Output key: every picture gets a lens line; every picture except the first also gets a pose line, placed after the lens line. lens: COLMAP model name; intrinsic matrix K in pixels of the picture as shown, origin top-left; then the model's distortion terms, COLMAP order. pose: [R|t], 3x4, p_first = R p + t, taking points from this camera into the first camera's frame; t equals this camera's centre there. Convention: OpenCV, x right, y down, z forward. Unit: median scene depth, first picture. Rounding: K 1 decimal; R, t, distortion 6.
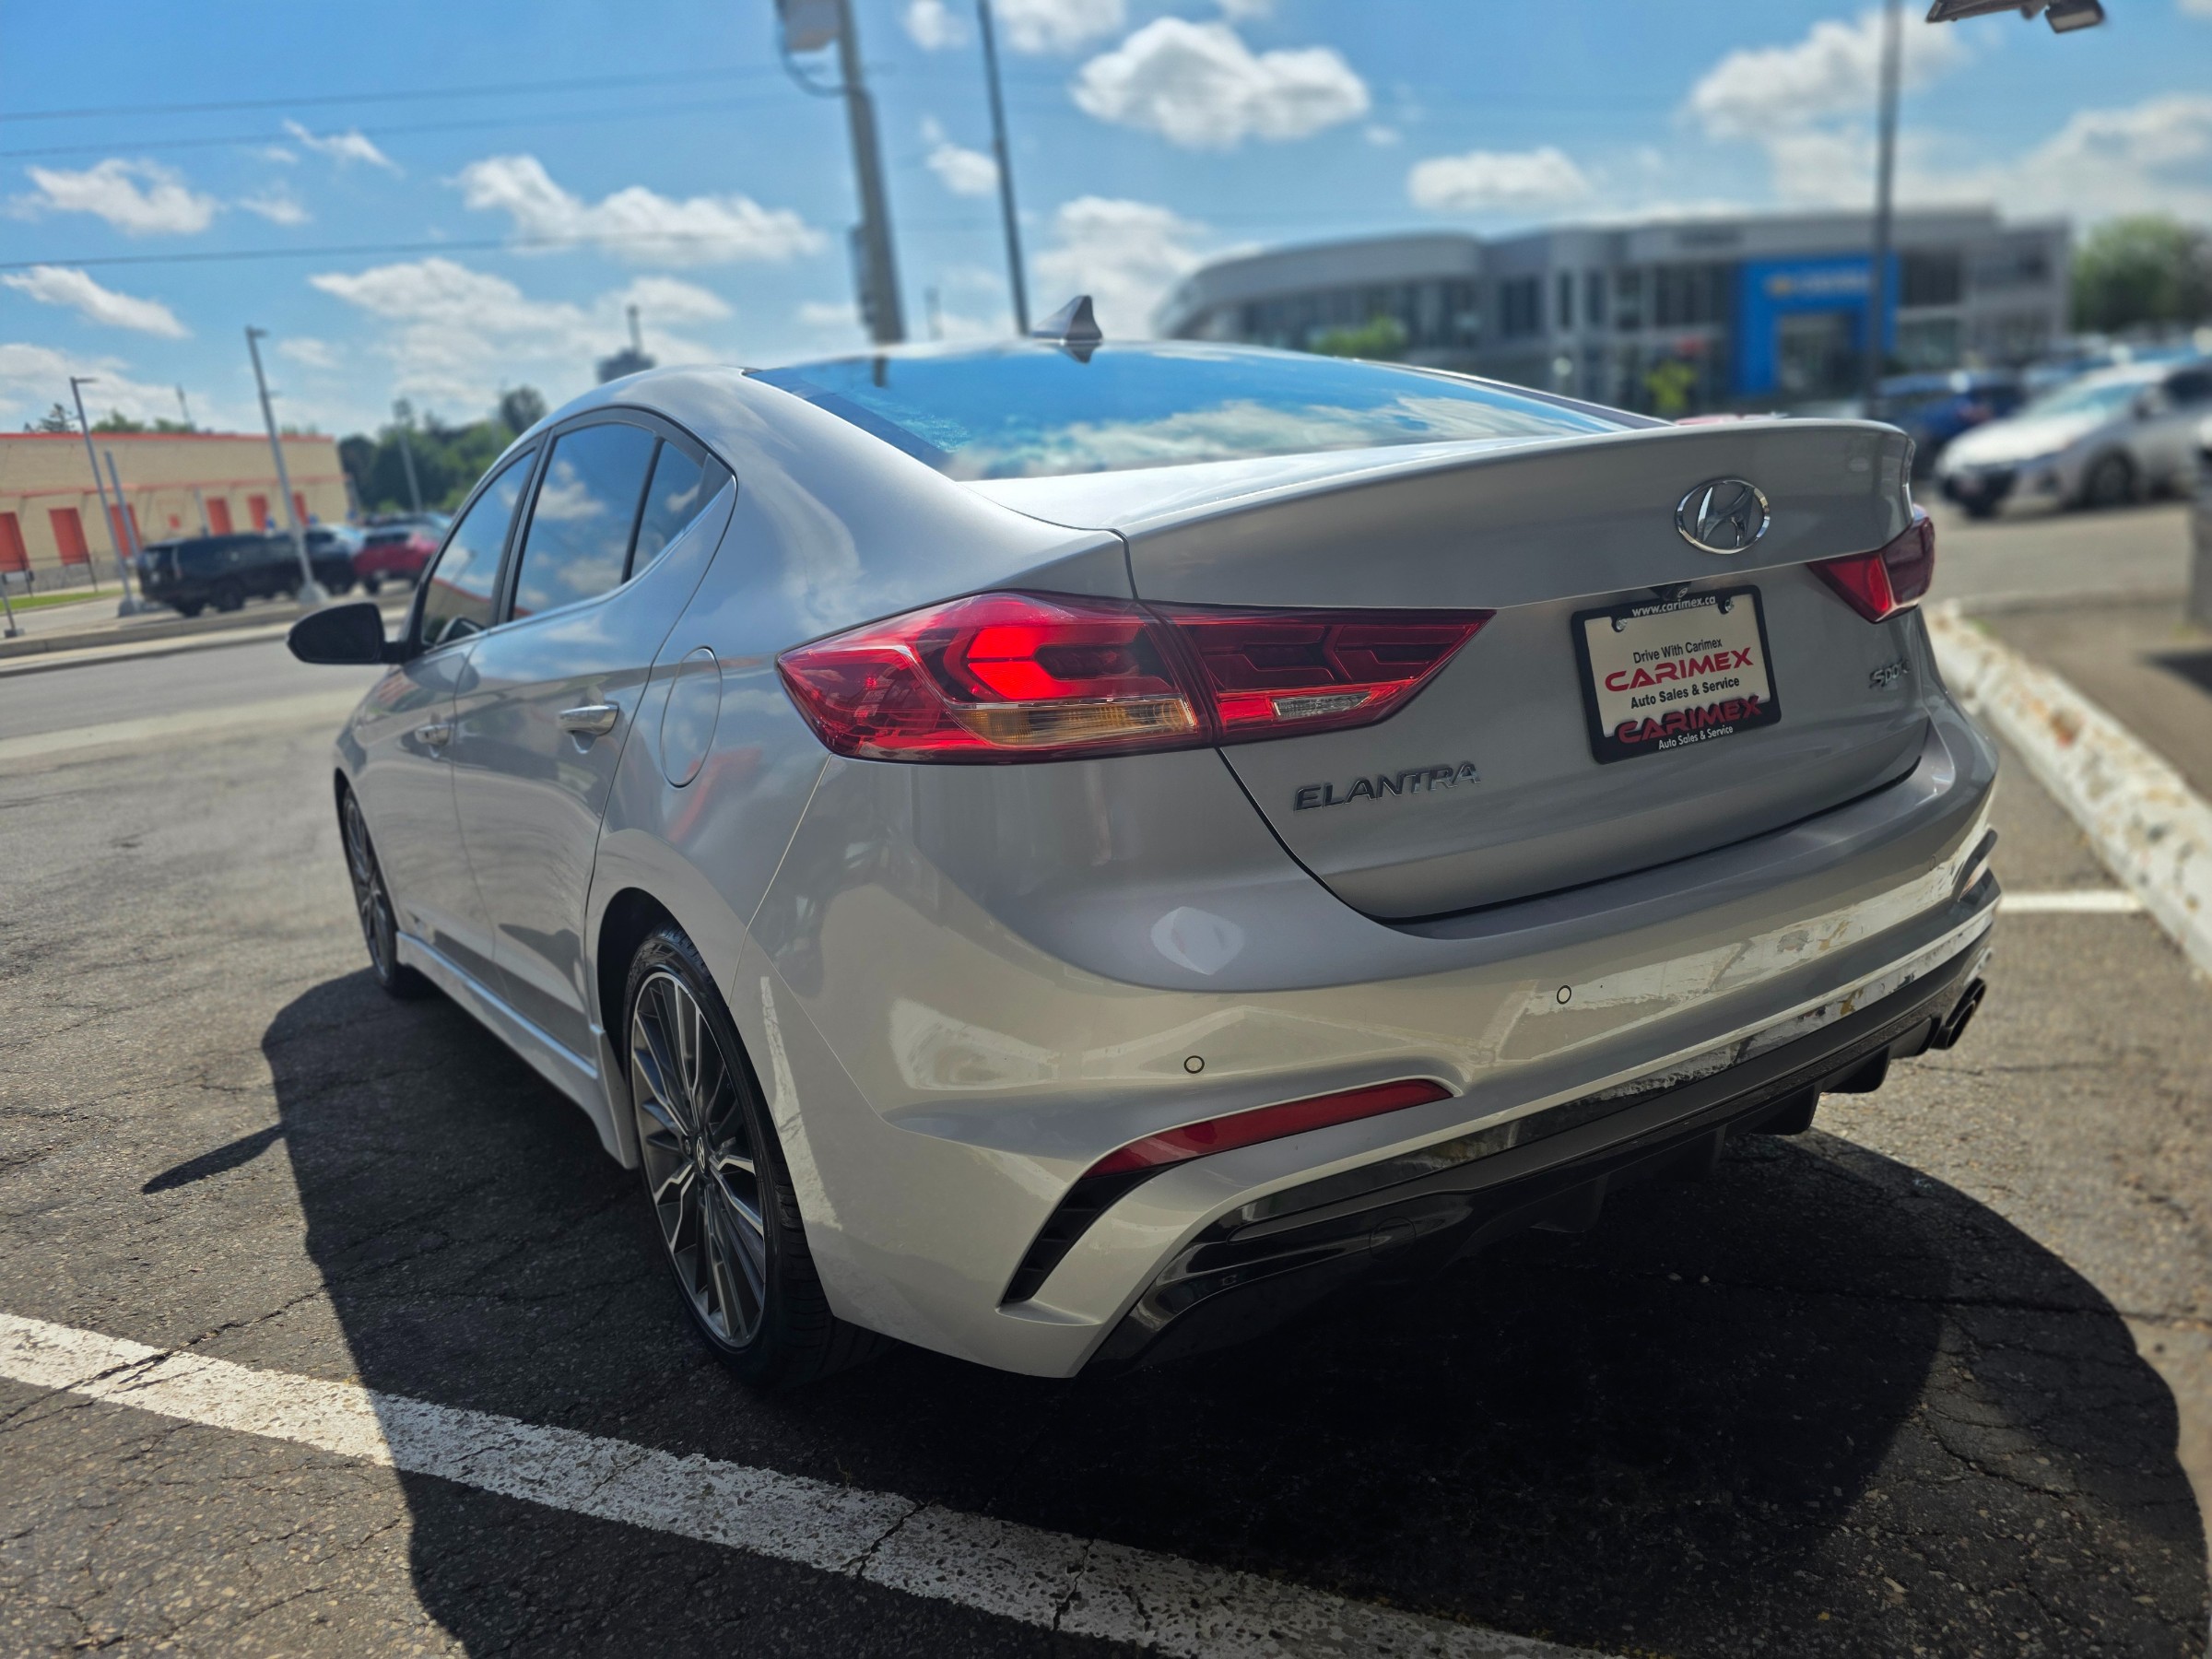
lens RADIAL K [[1515.3, 0, 1091.6], [0, 1515.3, 841.8], [0, 0, 1]] dist [0.035249, -0.033756]
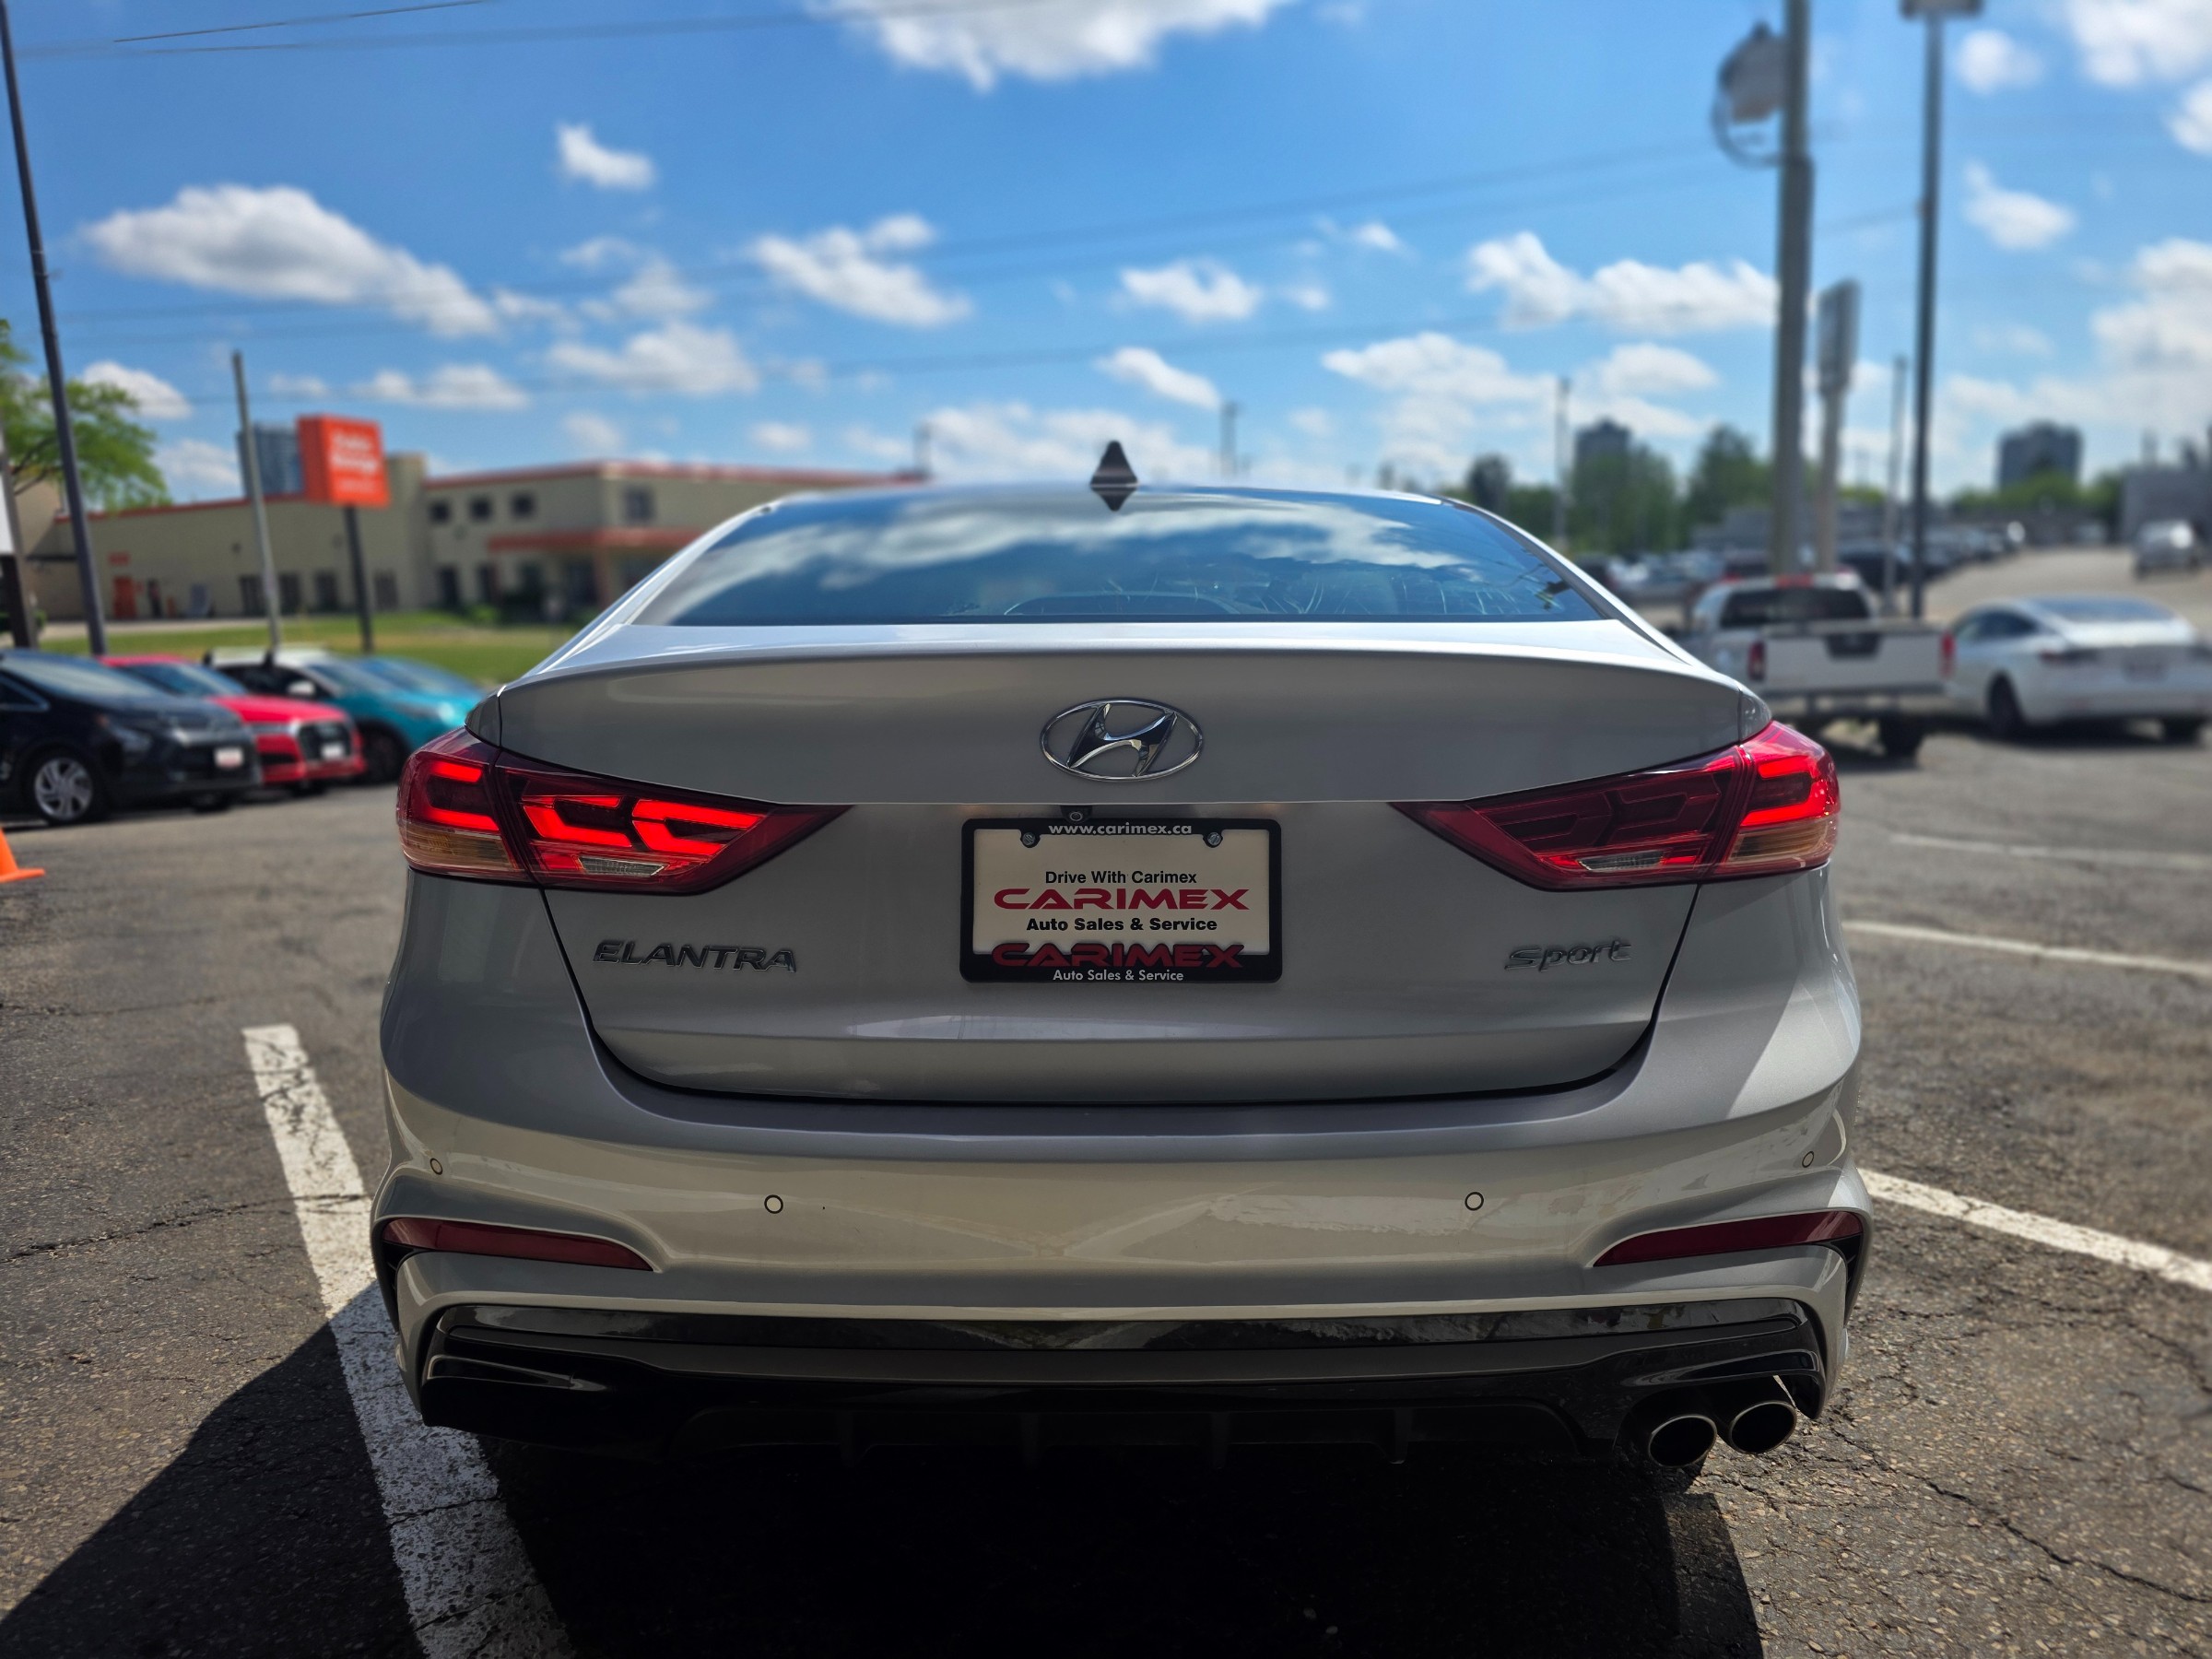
lens RADIAL K [[1515.3, 0, 1106.4], [0, 1515.3, 823.5], [0, 0, 1]] dist [0.035249, -0.033756]
pose [[0.827428, 0.154645, -0.539859, 0.824002], [-0.182315, 0.983238, 0.002224, -0.151697], [0.531154, 0.096585, 0.841752, 0.231656]]
